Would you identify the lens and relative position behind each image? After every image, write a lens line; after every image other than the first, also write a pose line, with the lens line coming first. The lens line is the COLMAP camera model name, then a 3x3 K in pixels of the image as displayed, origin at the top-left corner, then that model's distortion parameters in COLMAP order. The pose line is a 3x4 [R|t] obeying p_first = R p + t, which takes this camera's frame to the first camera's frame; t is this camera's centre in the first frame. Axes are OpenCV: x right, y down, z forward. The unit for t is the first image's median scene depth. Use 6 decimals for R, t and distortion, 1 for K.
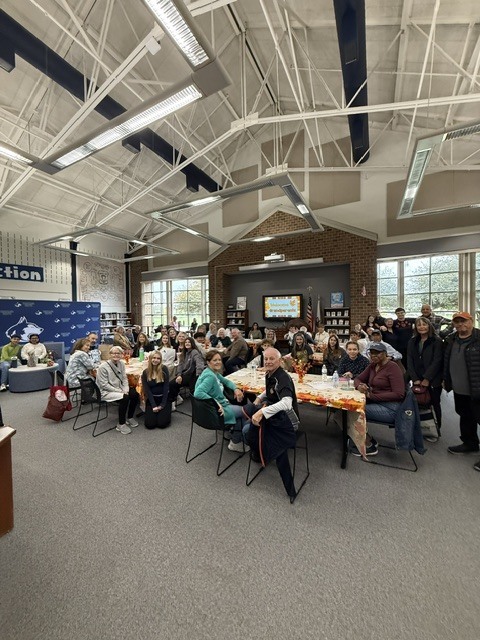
lens RADIAL K [[254.3, 0, 242.9], [0, 254.3, 316.8], [0, 0, 1]] dist [-0.001314, -0.000213]
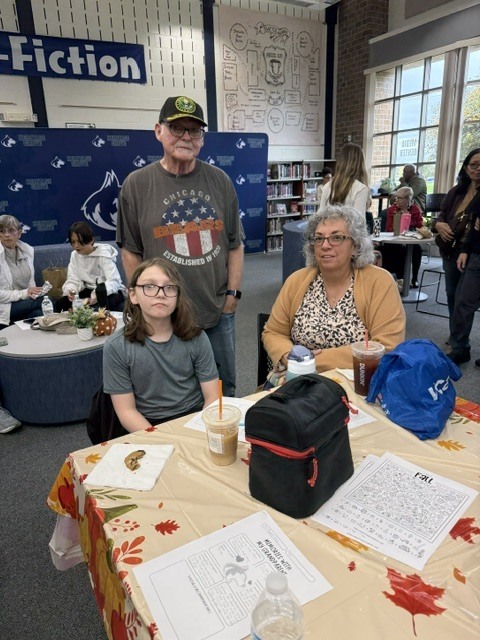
lens RADIAL K [[457.4, 0, 240.4], [0, 457.4, 320.8], [0, 0, 1]] dist [-0.002466, -0.003500]
pose [[0.844640, 0.141245, -0.516366, -0.200736], [0.010738, 0.959901, 0.280133, 0.023704], [0.535228, -0.242156, 0.809254, 0.355059]]
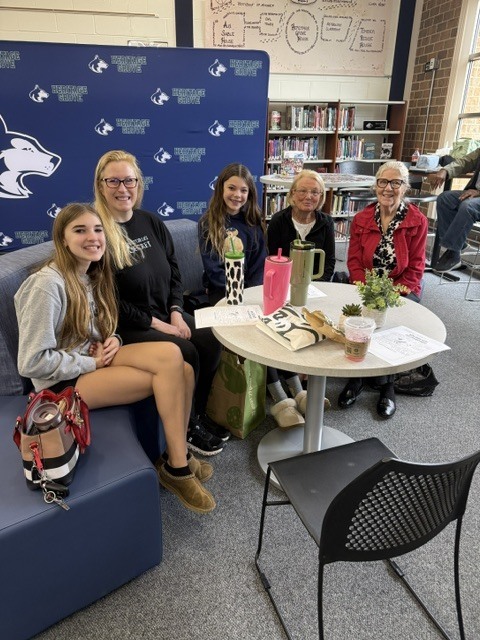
lens RADIAL K [[457.4, 0, 241.4], [0, 457.4, 321.4], [0, 0, 1]] dist [-0.002466, -0.003500]
pose [[0.603180, 0.329642, -0.726299, -0.190176], [-0.038527, 0.921578, 0.386276, 0.012247], [0.796674, -0.205012, 0.568578, 0.722013]]
